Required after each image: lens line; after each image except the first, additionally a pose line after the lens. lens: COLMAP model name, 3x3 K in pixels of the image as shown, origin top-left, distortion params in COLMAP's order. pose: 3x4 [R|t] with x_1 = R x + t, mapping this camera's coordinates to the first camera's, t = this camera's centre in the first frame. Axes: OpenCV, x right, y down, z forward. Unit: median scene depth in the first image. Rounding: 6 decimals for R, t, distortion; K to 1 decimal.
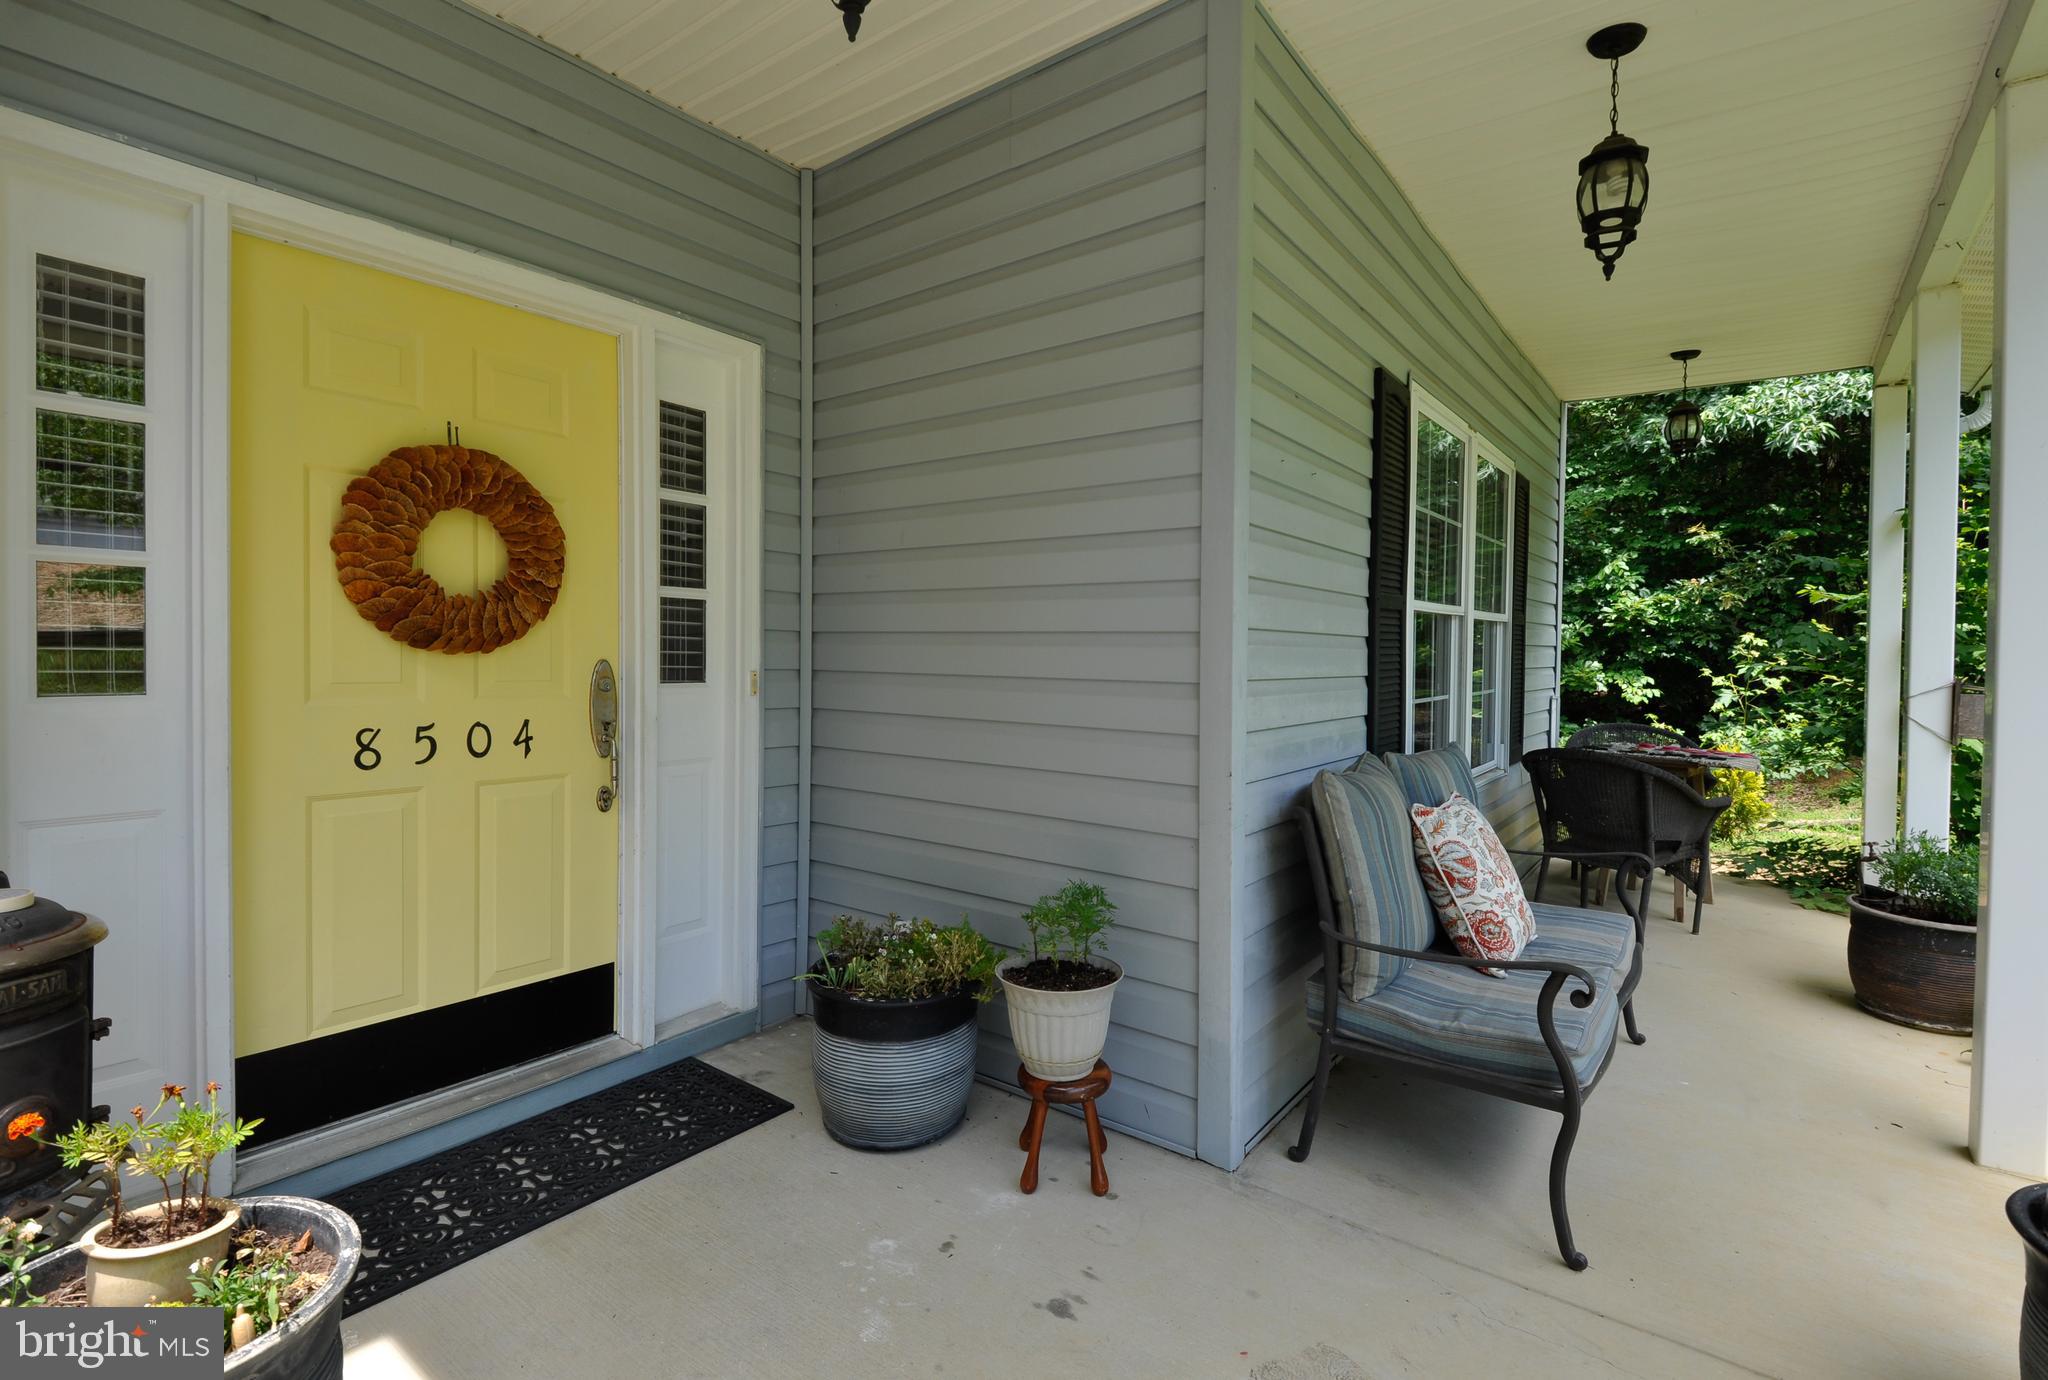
lens RADIAL K [[936.2, 0, 1024.1], [0, 936.2, 663.6], [0, 0, 1]] dist [-0.018806, -0.000048]
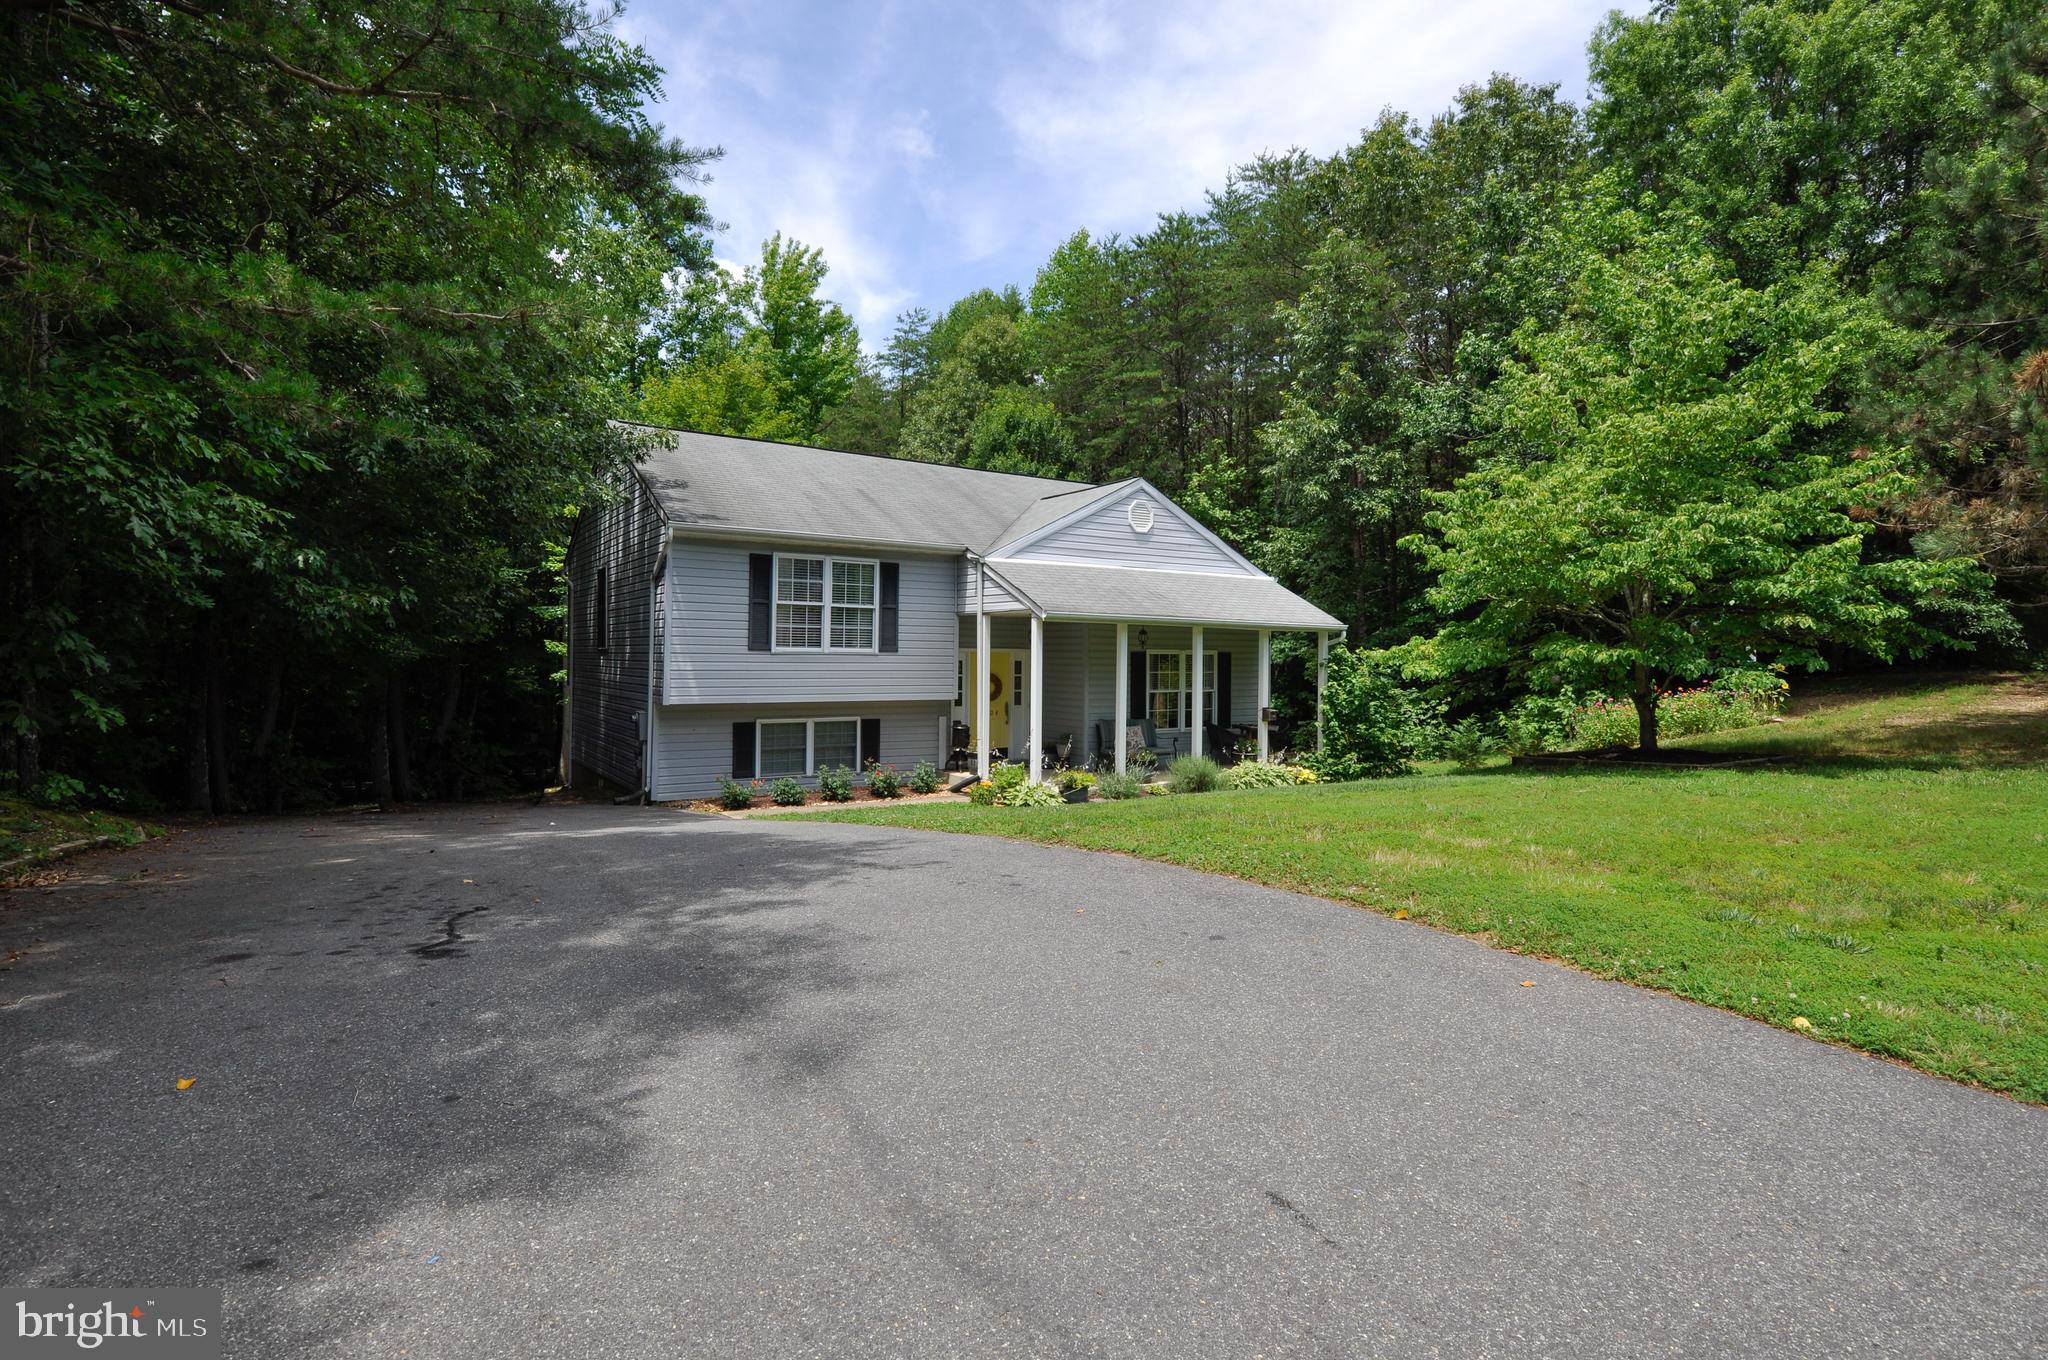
lens RADIAL K [[1011.3, 0, 1024.7], [0, 1011.3, 650.2], [0, 0, 1]] dist [0.000370, -0.000387]
pose [[0.940996, -0.008901, -0.338300, 2.420745], [0.000541, 0.999692, -0.024798, -0.218643], [0.338416, 0.023152, 0.940712, -6.587562]]
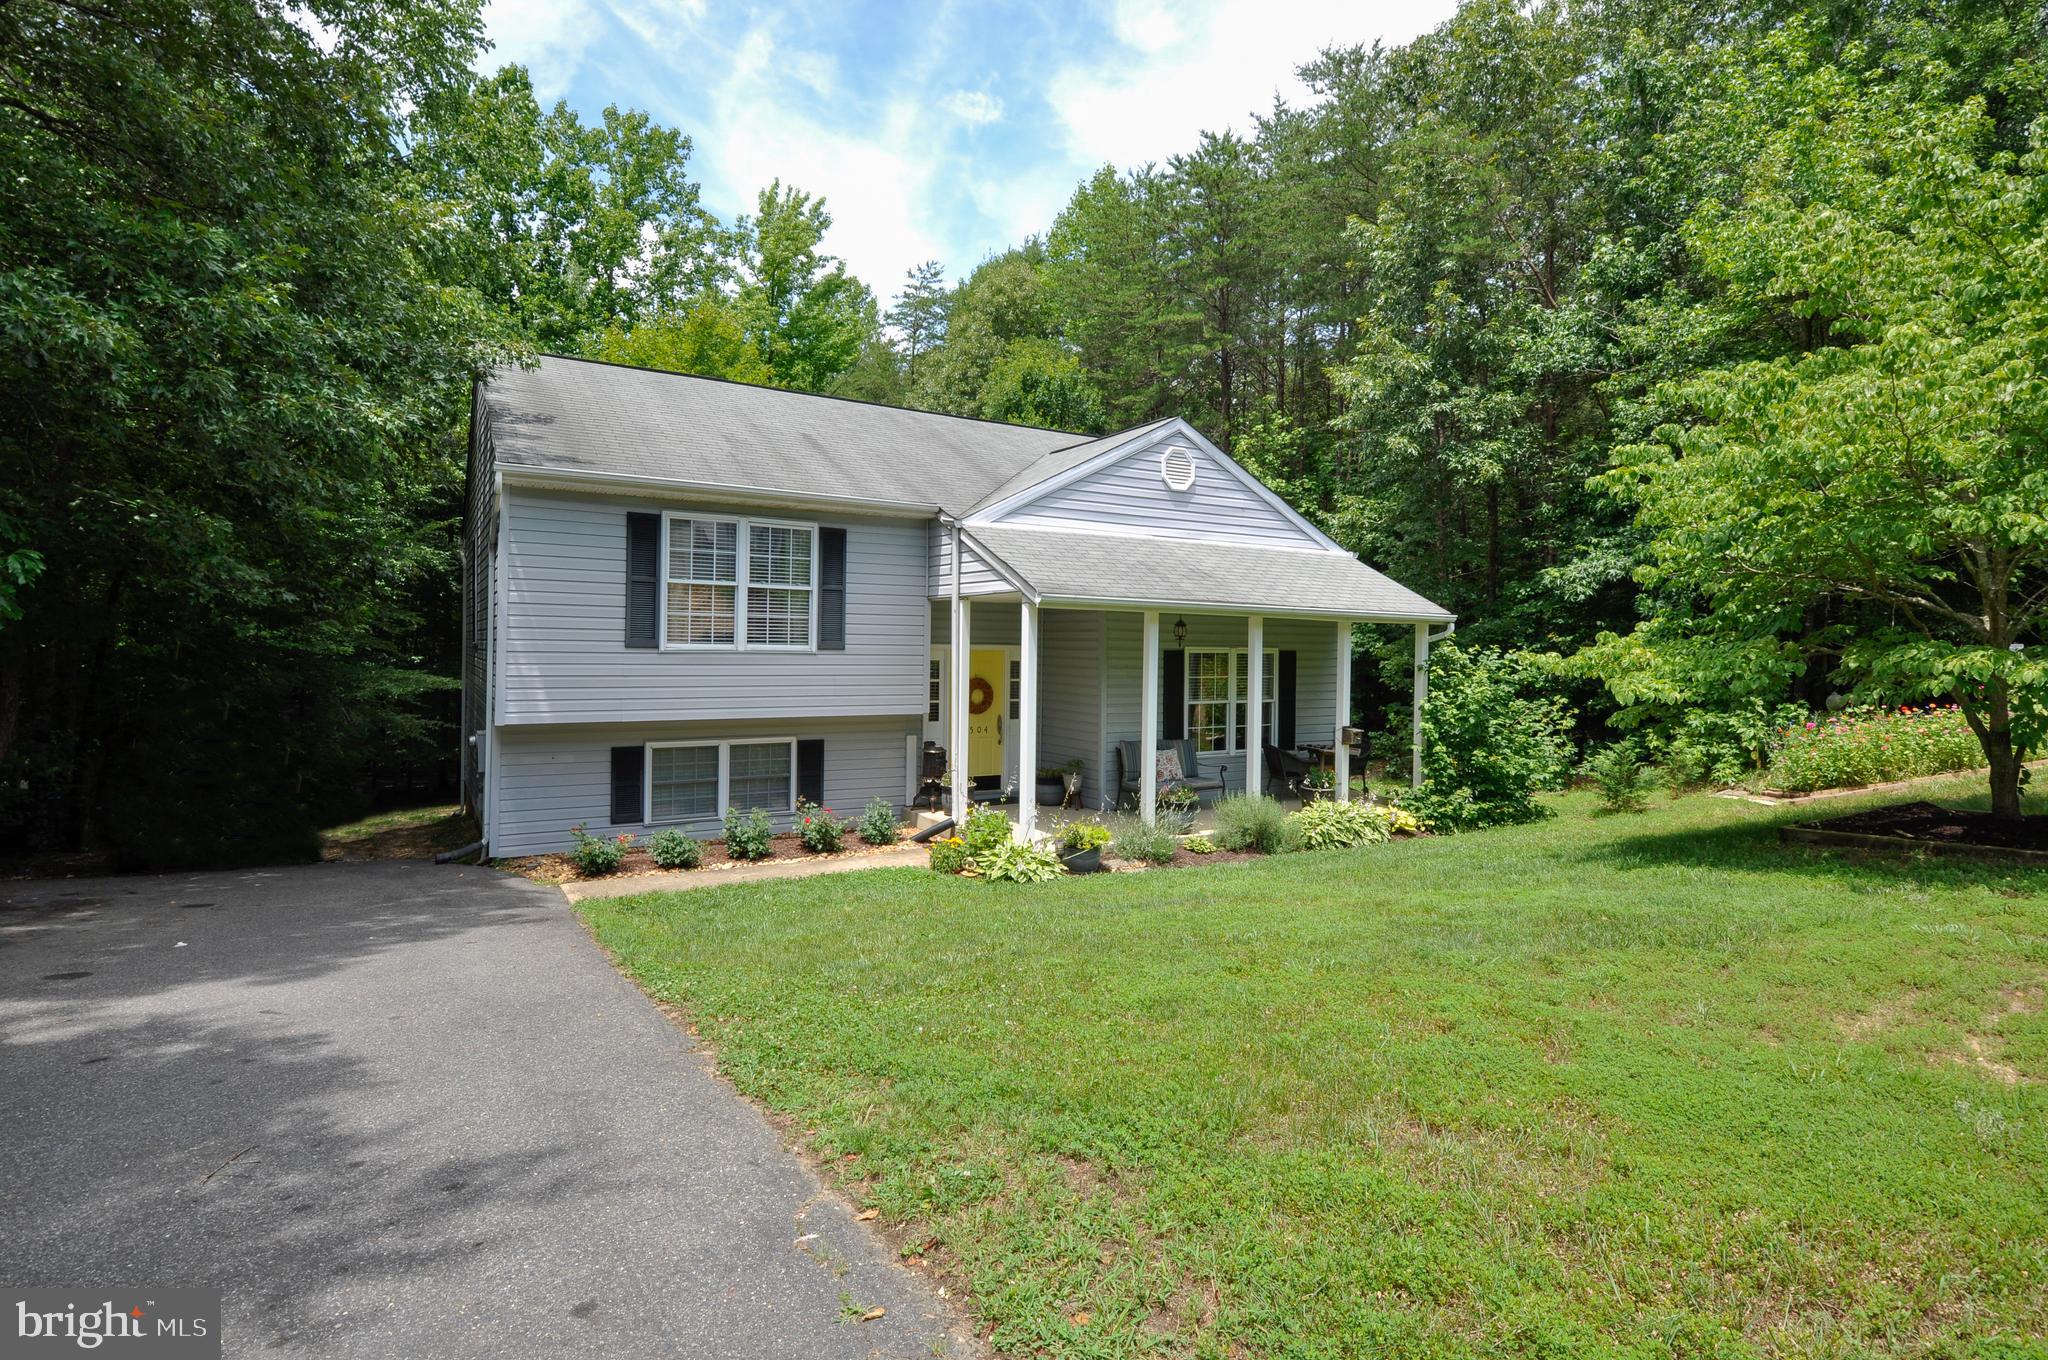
lens RADIAL K [[1011.3, 0, 1024.7], [0, 1011.3, 650.2], [0, 0, 1]] dist [0.000370, -0.000387]
pose [[0.928363, -0.001884, -0.371671, 1.960254], [-0.003958, 0.999880, -0.014955, -0.310282], [0.371654, 0.015355, 0.928244, -4.624071]]
